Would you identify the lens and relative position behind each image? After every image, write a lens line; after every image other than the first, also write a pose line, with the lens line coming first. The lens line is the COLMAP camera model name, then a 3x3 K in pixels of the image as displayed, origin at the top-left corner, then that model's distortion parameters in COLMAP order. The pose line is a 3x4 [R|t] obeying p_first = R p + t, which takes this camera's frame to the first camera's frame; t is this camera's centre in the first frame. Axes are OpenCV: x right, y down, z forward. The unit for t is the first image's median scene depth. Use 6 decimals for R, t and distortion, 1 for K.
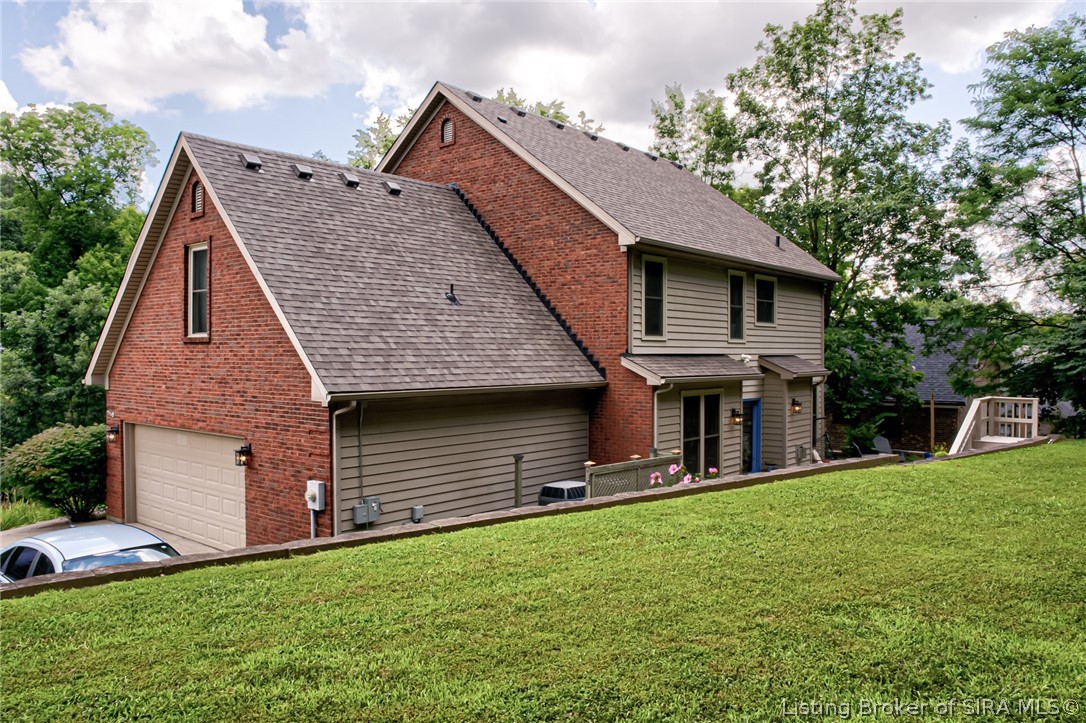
lens RADIAL K [[815.4, 0, 541.6], [0, 815.4, 363.0], [0, 0, 1]] dist [-0.075134, 0.049140]
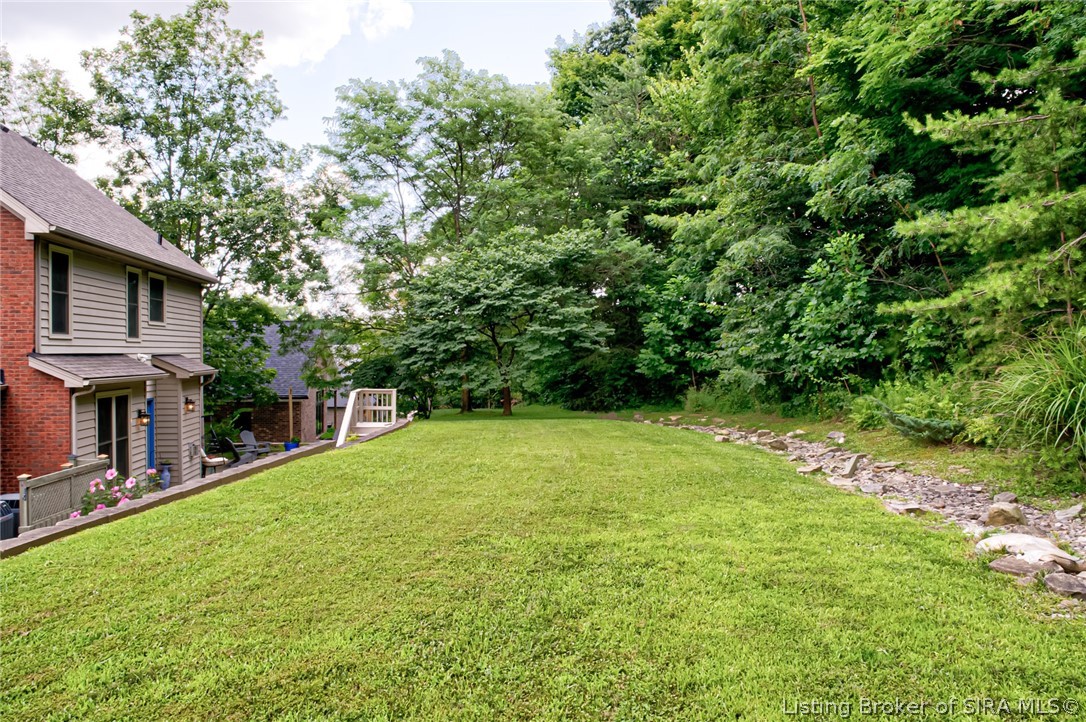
lens RADIAL K [[815.4, 0, 547.4], [0, 815.4, 361.7], [0, 0, 1]] dist [-0.075134, 0.049140]
pose [[0.667946, -0.007966, 0.744167, -0.136612], [0.006717, 0.999967, 0.004675, -0.002067], [-0.744179, 0.001876, 0.667977, -0.008788]]
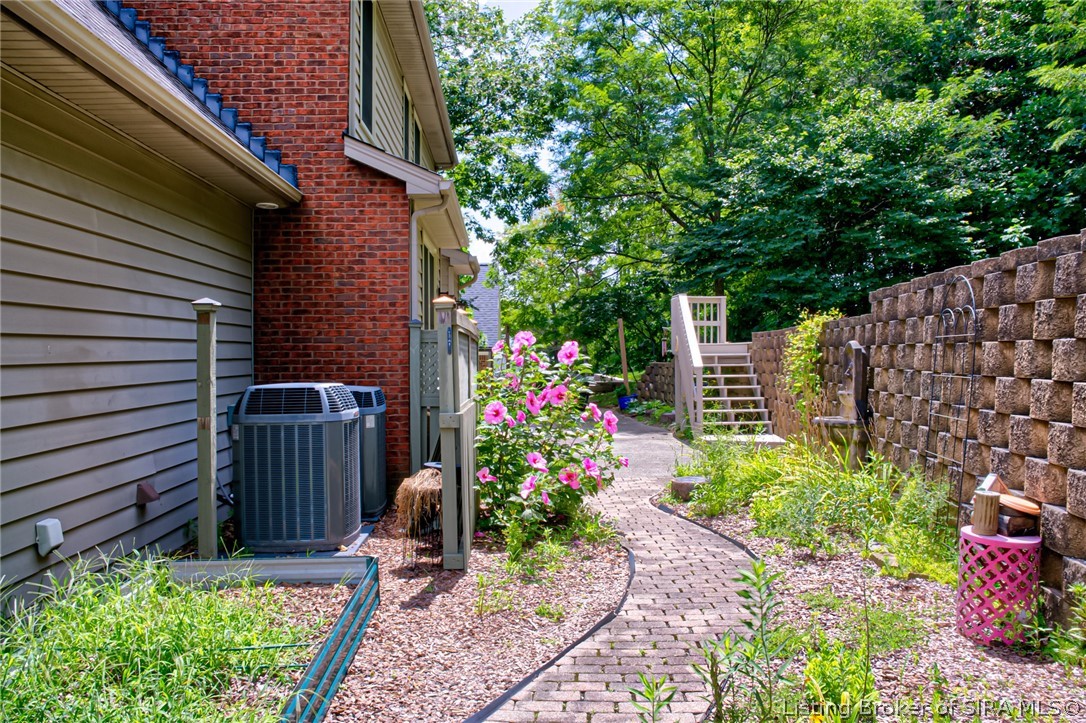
lens RADIAL K [[815.4, 0, 542.1], [0, 815.4, 363.1], [0, 0, 1]] dist [-0.075134, 0.049140]
pose [[0.722163, -0.007853, 0.691679, -0.122139], [0.009727, 0.999952, 0.001198, 0.101046], [-0.691655, 0.005863, 0.722204, 0.443713]]
